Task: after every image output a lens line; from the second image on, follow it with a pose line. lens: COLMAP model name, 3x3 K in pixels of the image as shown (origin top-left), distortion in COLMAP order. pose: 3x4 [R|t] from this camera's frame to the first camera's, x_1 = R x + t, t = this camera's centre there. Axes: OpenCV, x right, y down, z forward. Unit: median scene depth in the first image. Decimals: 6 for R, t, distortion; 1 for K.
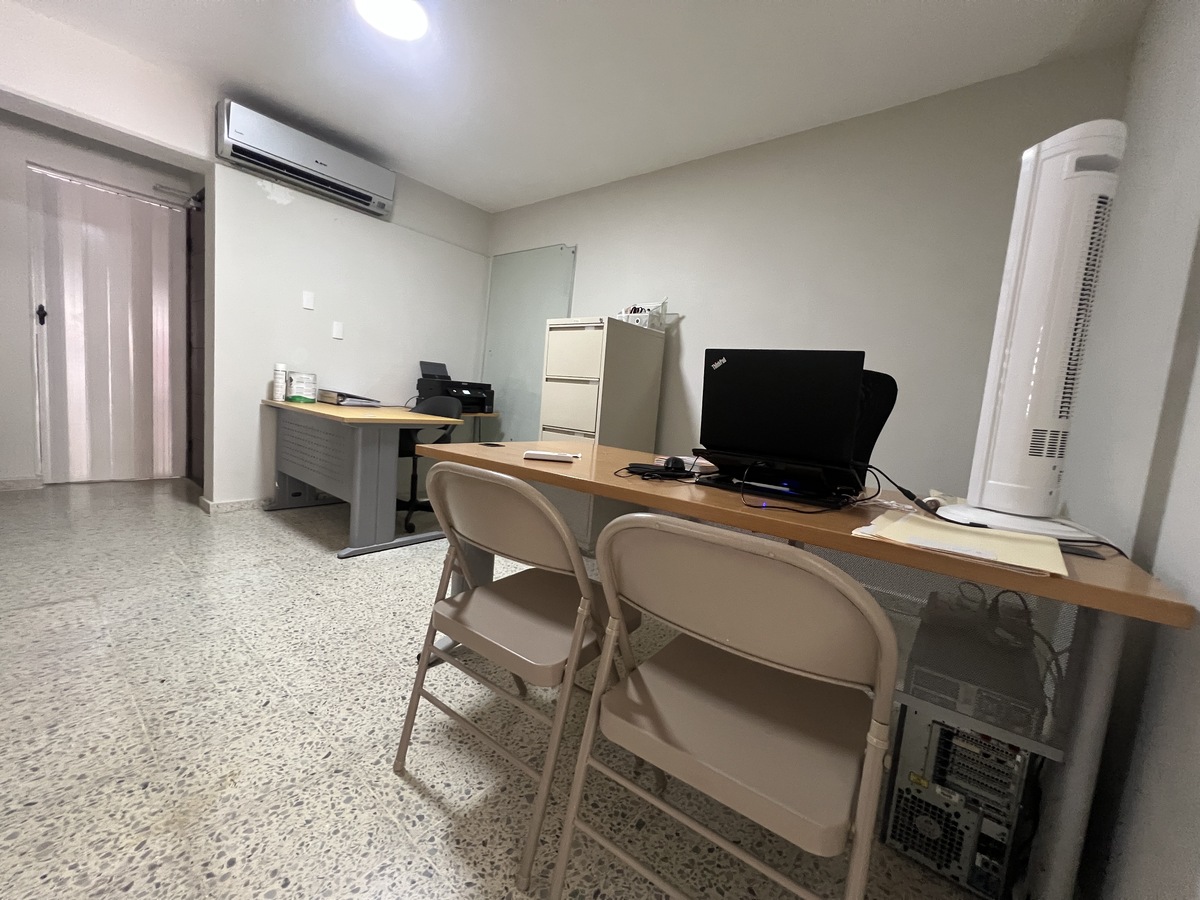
lens RADIAL K [[480.3, 0, 596.7], [0, 480.3, 450.1], [0, 0, 1]] dist [-0.001006, -0.000189]
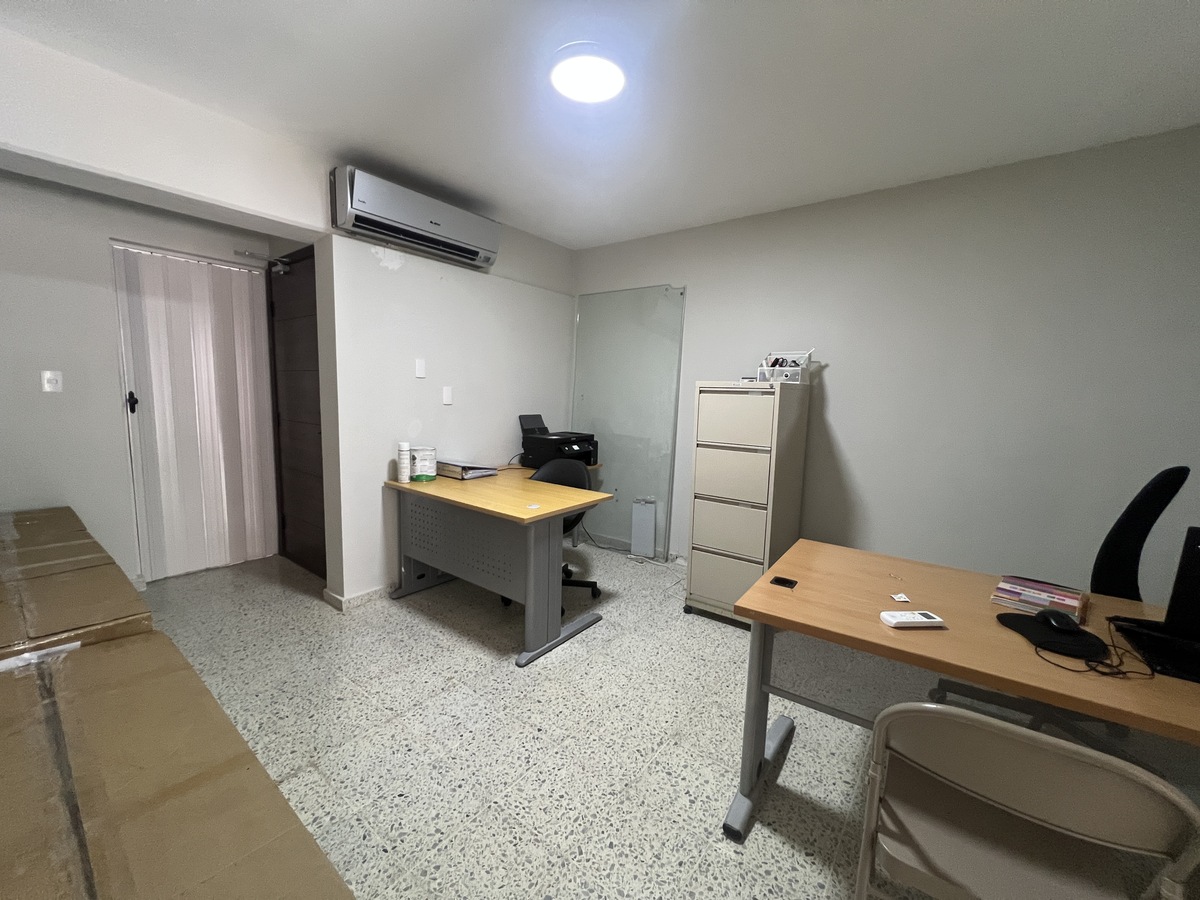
lens RADIAL K [[480.3, 0, 596.7], [0, 480.3, 450.1], [0, 0, 1]] dist [-0.001006, -0.000189]
pose [[0.997894, -0.061731, 0.019925, -0.301981], [0.061442, 0.998000, 0.014831, -0.153760], [-0.020801, -0.013576, 0.999691, 0.064635]]
